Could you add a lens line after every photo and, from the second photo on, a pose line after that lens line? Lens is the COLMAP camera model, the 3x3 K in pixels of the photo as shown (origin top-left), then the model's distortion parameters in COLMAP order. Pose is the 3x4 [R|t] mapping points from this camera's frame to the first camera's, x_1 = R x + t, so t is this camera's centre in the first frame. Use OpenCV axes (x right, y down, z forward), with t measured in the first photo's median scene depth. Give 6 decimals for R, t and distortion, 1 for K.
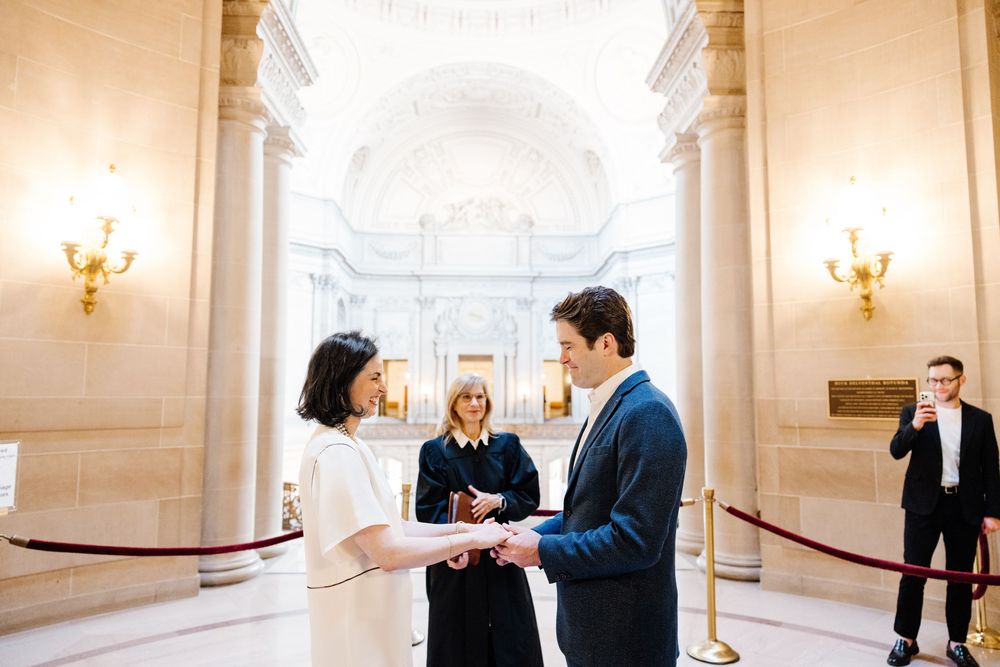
lens RADIAL K [[638.2, 0, 501.3], [0, 638.2, 326.0], [0, 0, 1]] dist [-0.001626, -0.009444]
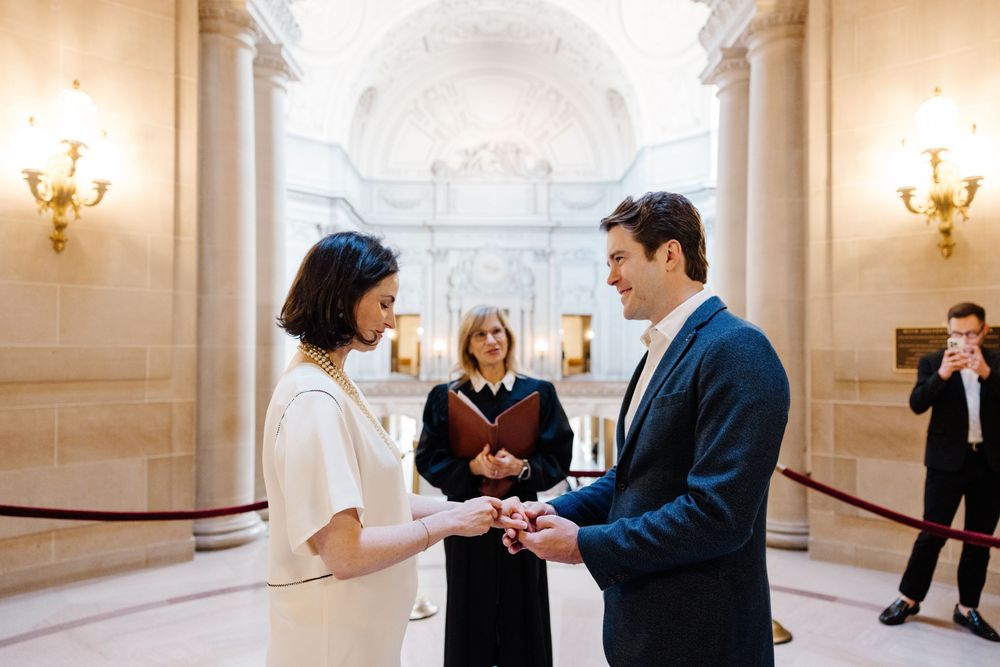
lens RADIAL K [[638.2, 0, 498.3], [0, 638.2, 334.9], [0, 0, 1]] dist [-0.001626, -0.009444]
pose [[0.999653, 0.000304, -0.026326, -0.008767], [0.001718, 0.997046, 0.076782, 0.023891], [0.026272, -0.076801, 0.996700, 0.100616]]
